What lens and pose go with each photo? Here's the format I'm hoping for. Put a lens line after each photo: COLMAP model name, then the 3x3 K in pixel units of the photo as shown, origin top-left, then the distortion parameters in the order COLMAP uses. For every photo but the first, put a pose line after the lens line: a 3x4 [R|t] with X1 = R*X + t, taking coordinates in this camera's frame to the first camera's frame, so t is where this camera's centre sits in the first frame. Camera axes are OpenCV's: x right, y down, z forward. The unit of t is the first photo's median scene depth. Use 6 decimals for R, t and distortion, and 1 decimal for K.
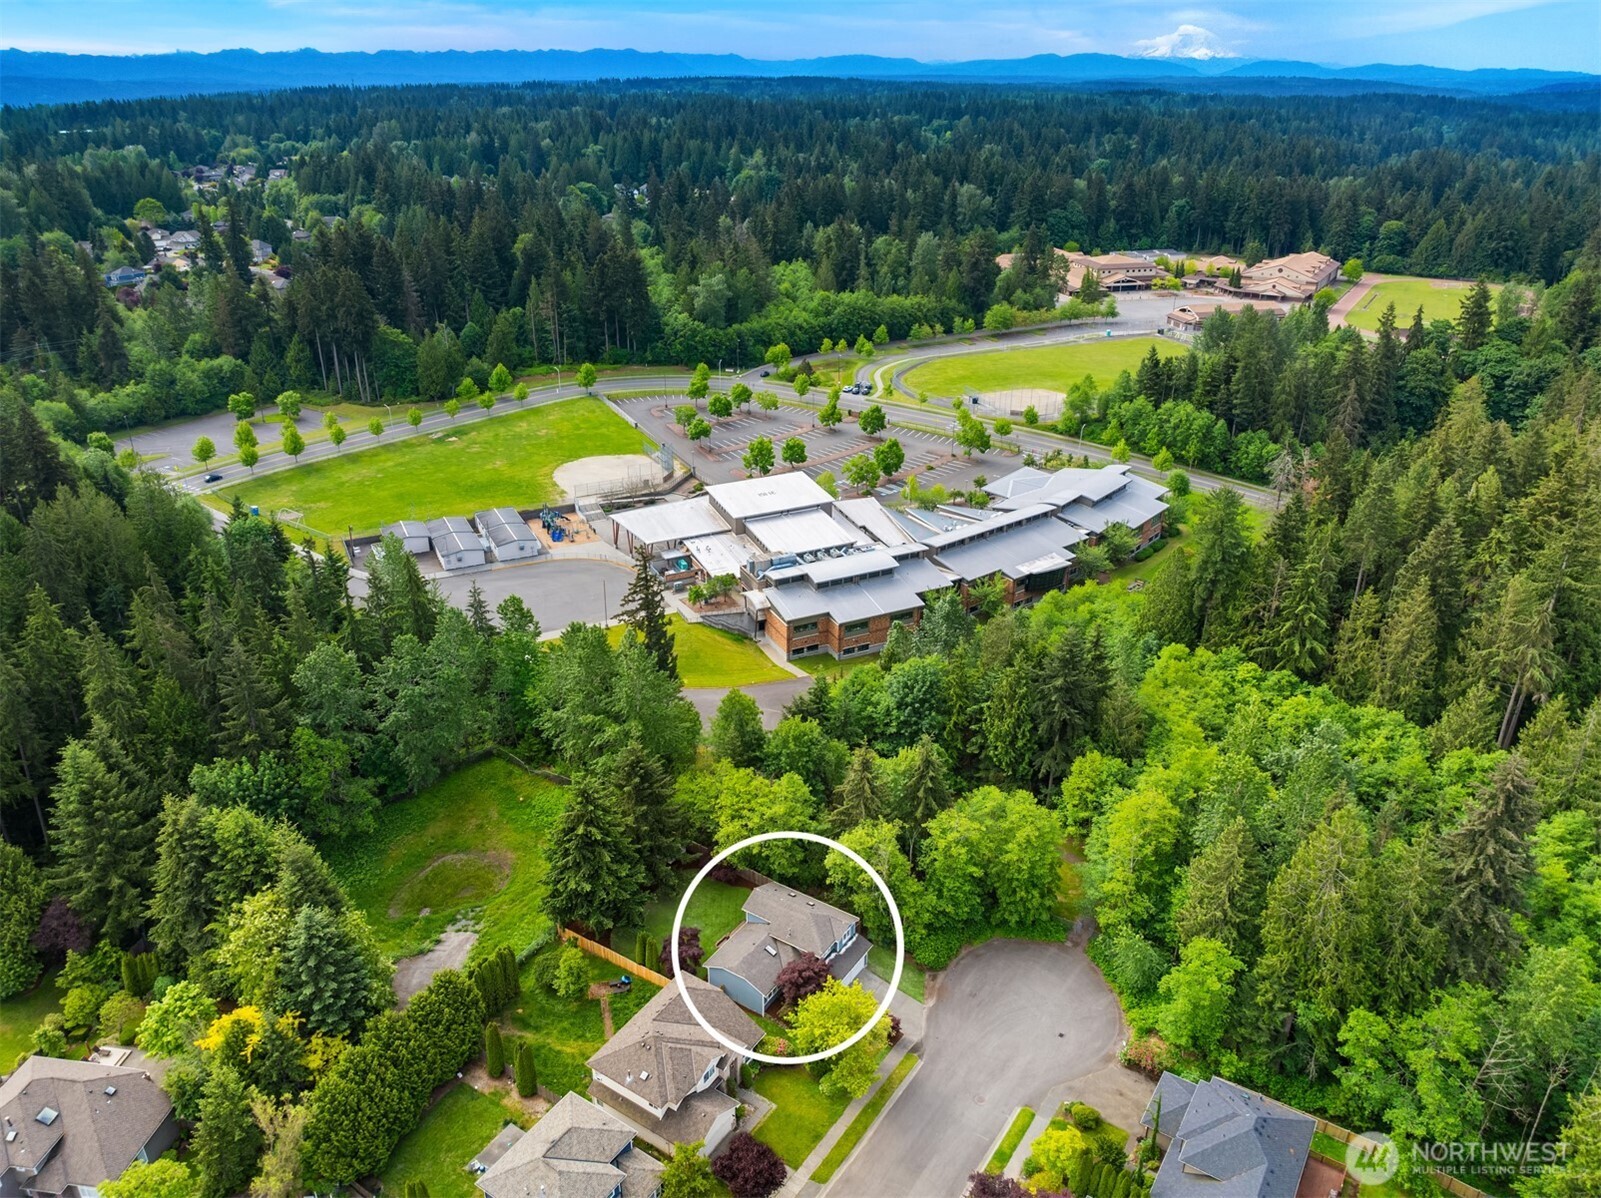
lens RADIAL K [[1128.3, 0, 802.8], [0, 1128.3, 612.6], [0, 0, 1]] dist [-0.045270, 0.004700]
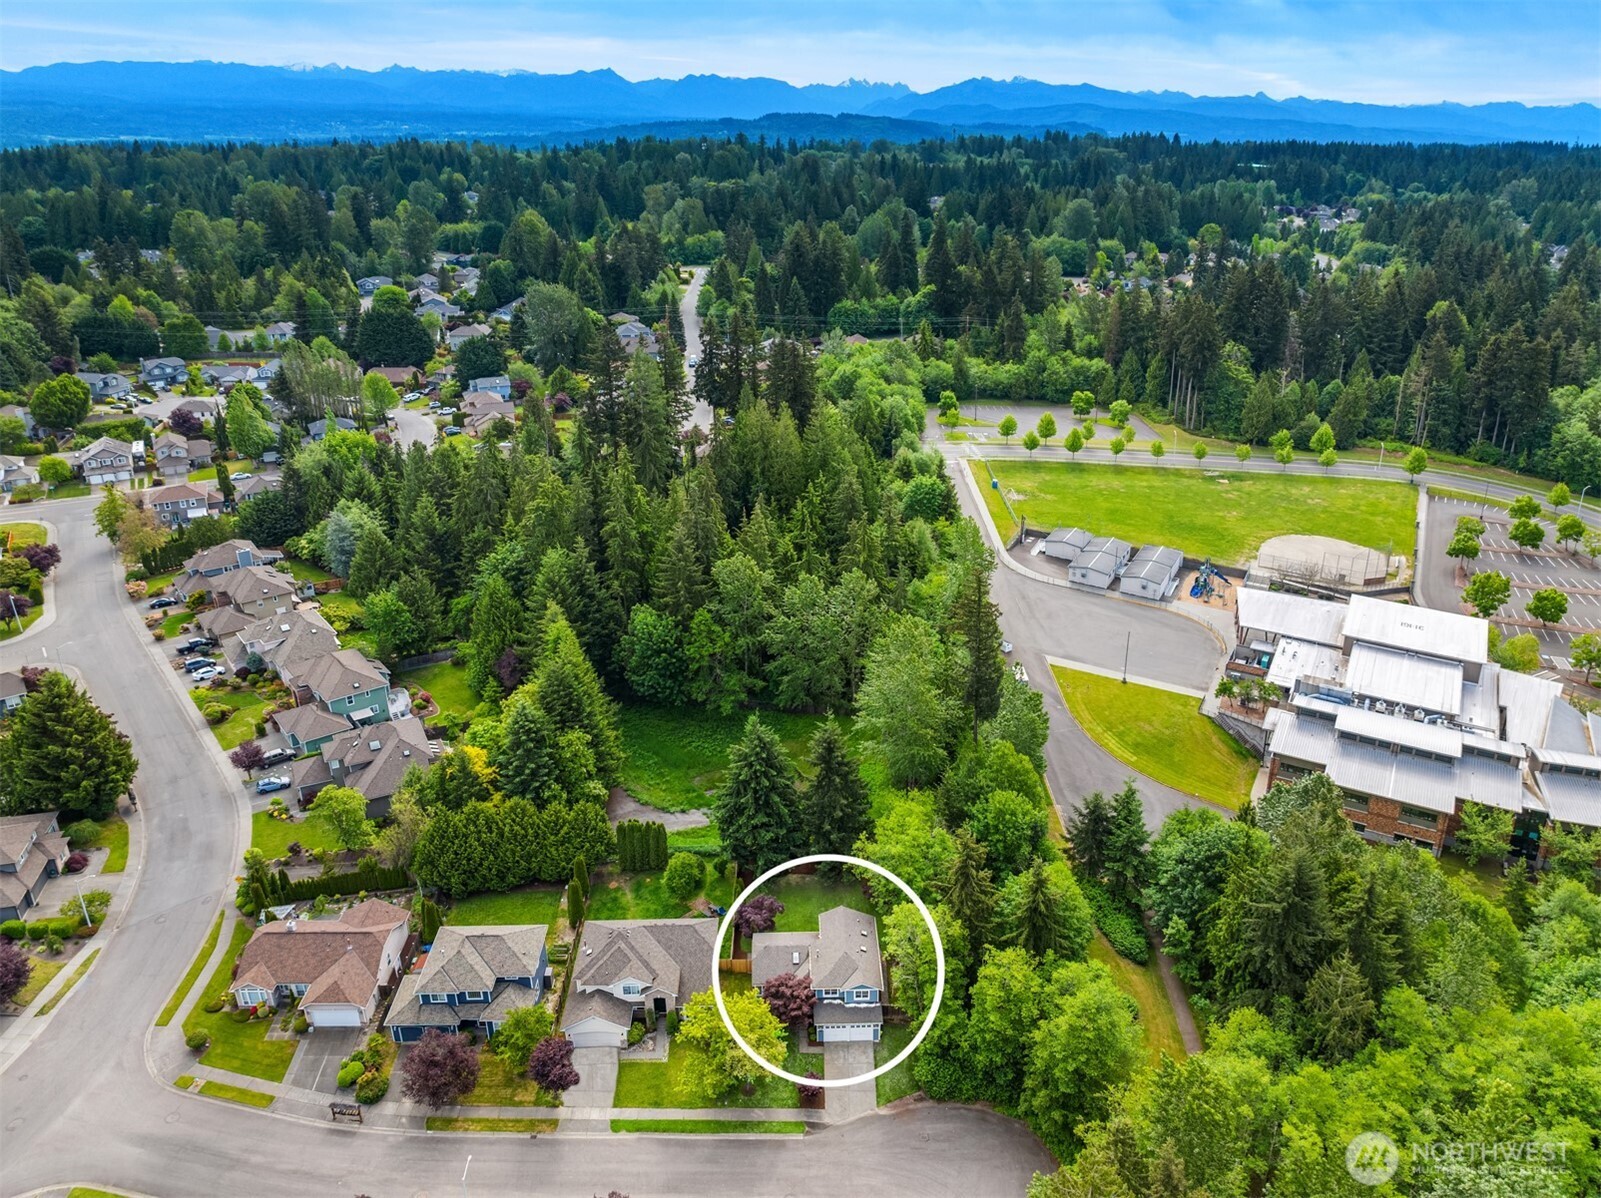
lens RADIAL K [[1128.3, 0, 805.8], [0, 1128.3, 586.7], [0, 0, 1]] dist [-0.045270, 0.004700]
pose [[0.585442, 0.331757, -0.739727, 0.301380], [-0.373609, 0.920178, 0.117002, -0.061571], [0.719496, 0.207871, 0.662658, 0.135901]]
